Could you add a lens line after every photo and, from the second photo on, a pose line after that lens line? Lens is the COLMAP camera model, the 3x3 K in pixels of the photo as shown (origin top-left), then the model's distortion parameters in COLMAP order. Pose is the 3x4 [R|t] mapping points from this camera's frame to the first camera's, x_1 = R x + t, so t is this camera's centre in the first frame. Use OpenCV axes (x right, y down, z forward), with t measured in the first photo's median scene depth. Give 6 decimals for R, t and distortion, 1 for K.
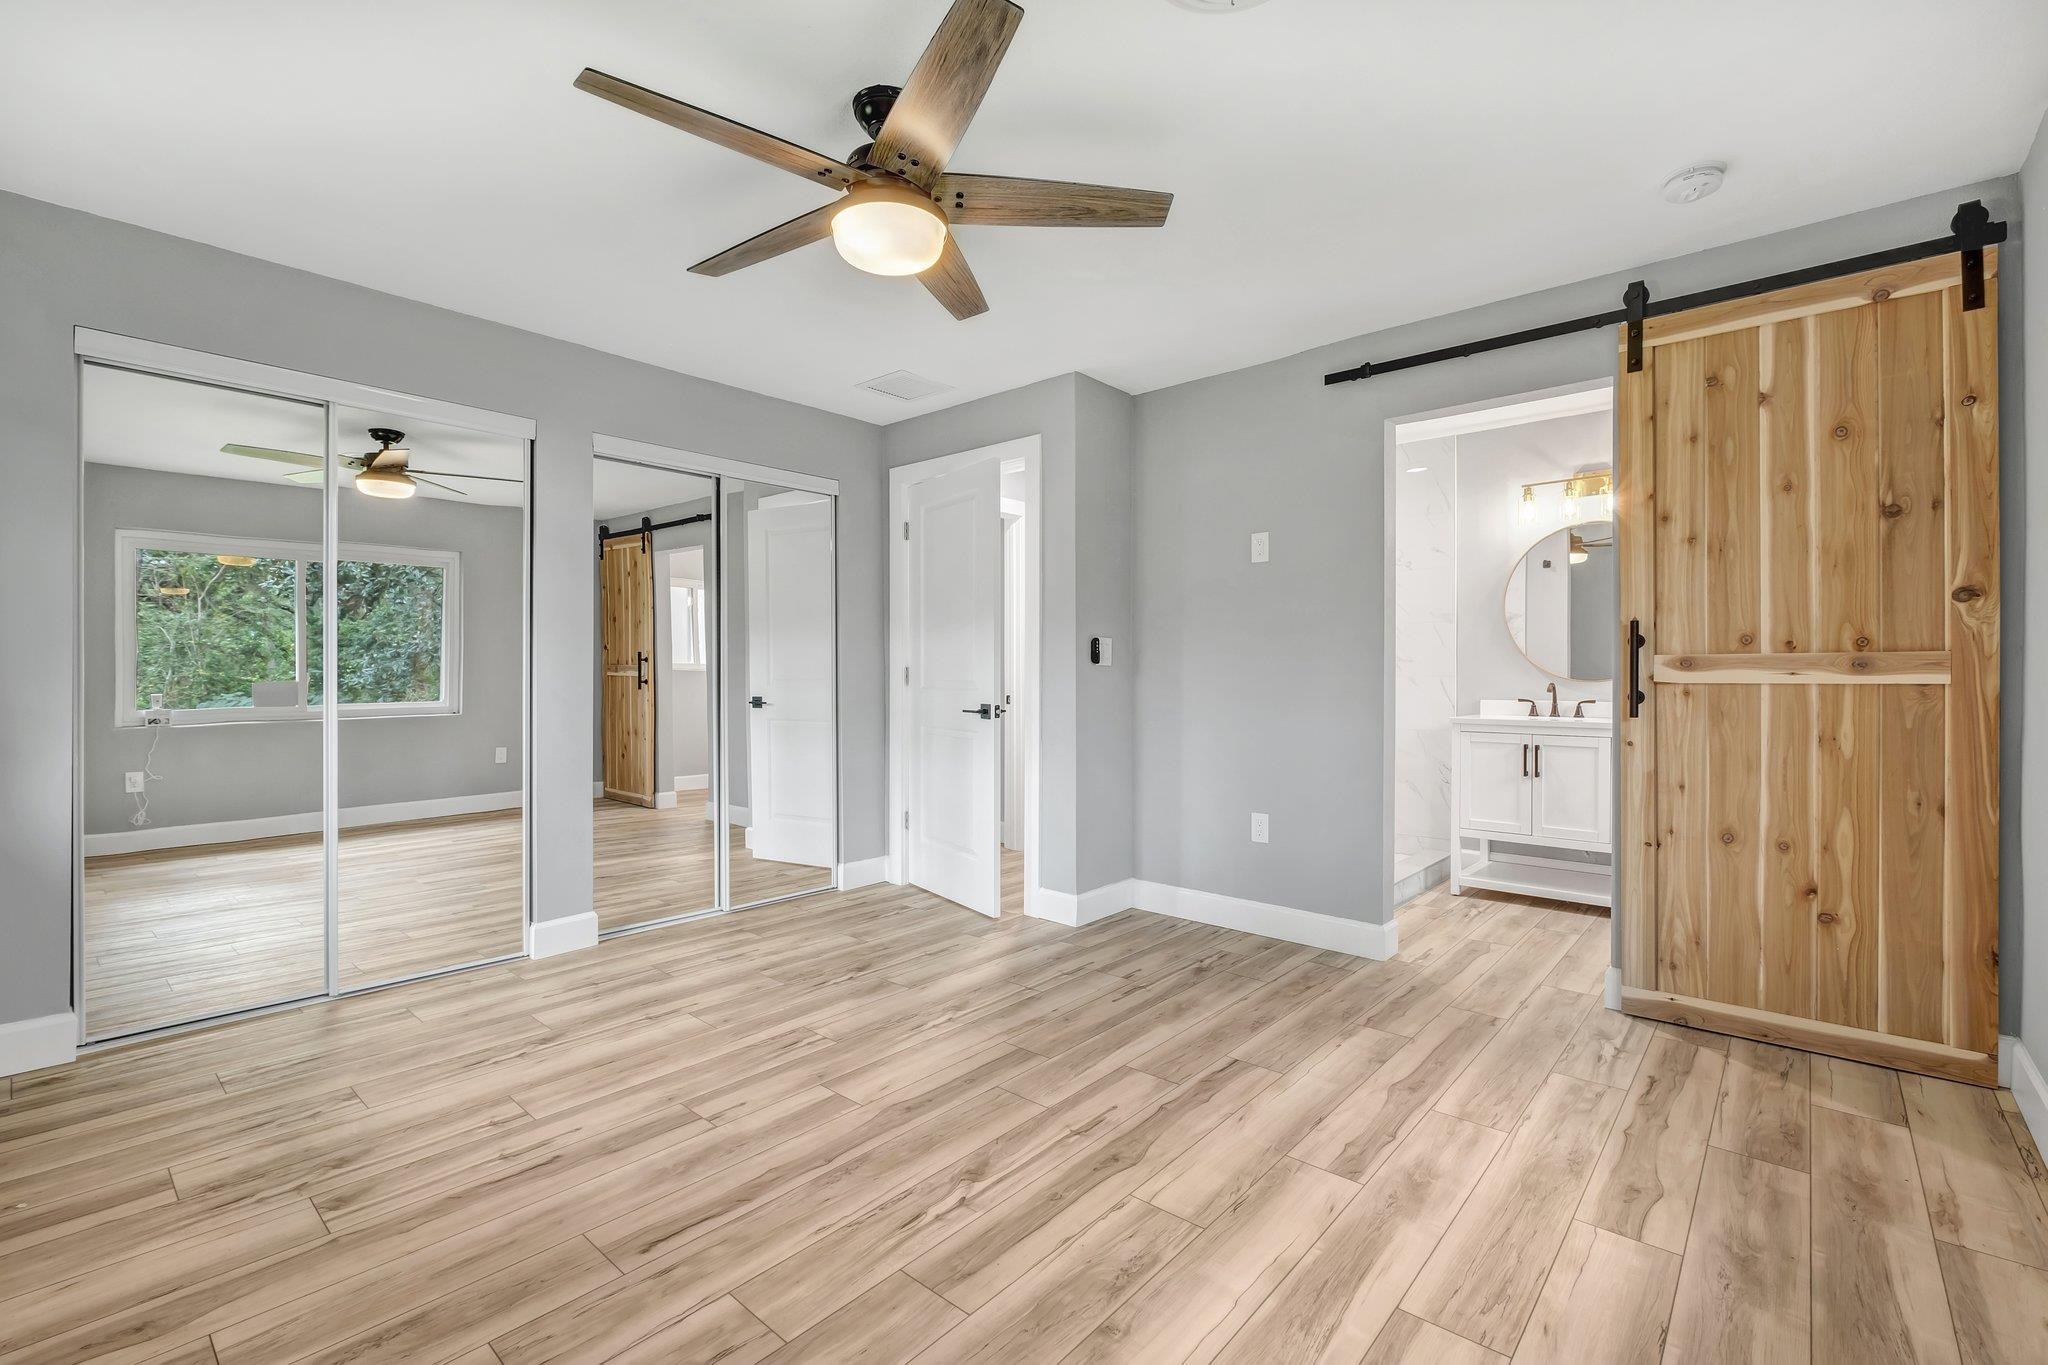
lens RADIAL K [[896.0, 0, 1023.5], [0, 896.0, 673.7], [0, 0, 1]] dist [-0.011621, 0.001608]
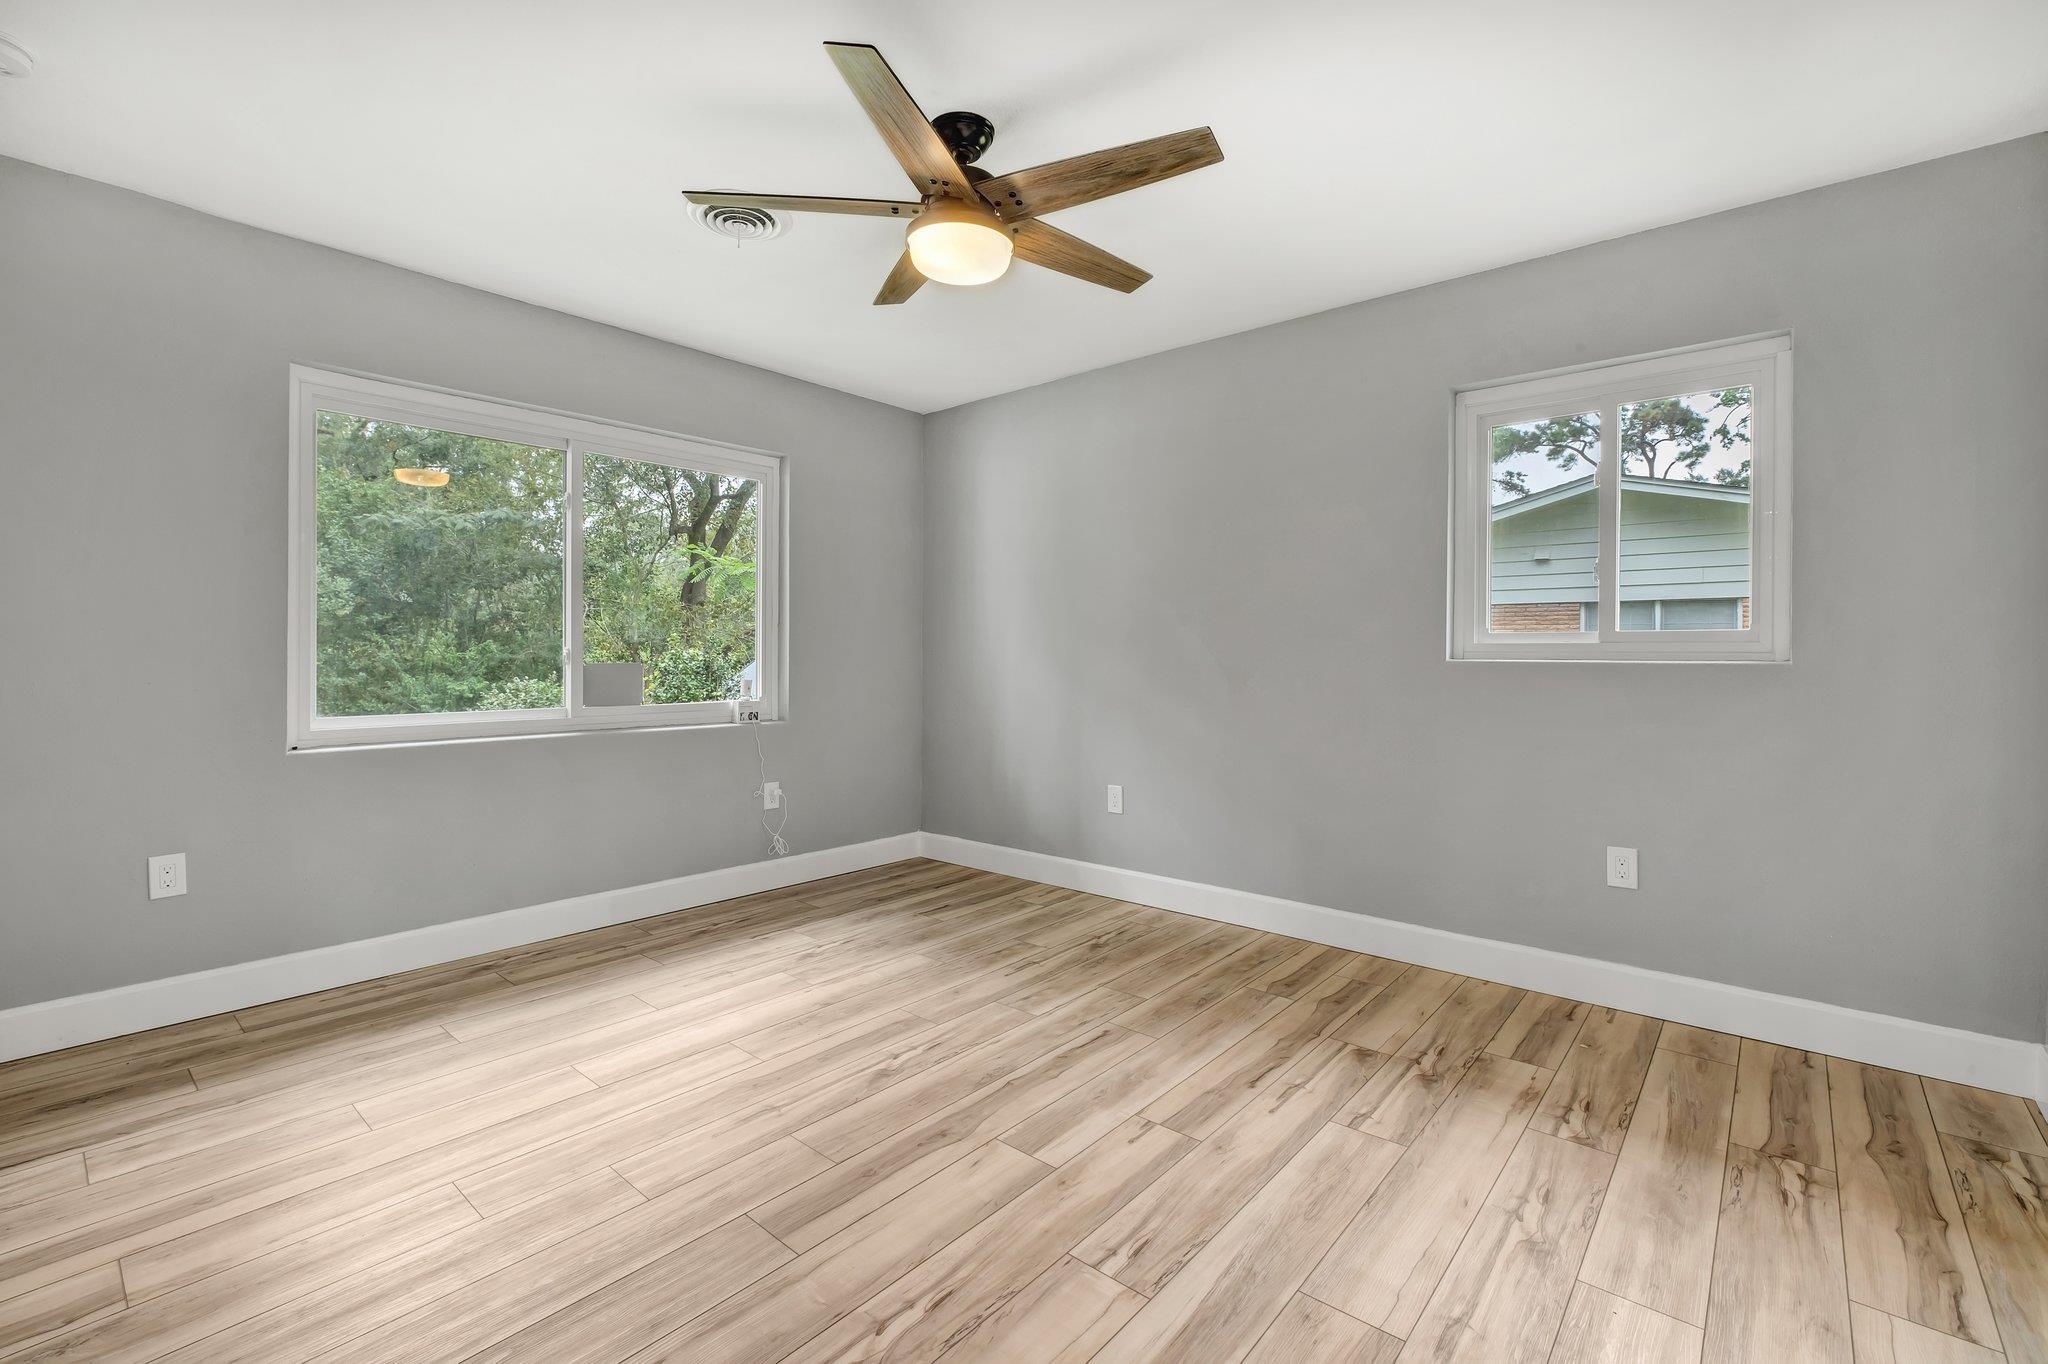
lens RADIAL K [[896.0, 0, 1027.3], [0, 896.0, 674.1], [0, 0, 1]] dist [-0.011621, 0.001608]
pose [[-0.999916, -0.004580, -0.012142, -0.216049], [-0.004878, 0.999684, 0.024658, -0.005350], [0.012025, 0.024715, -0.999622, 2.045251]]
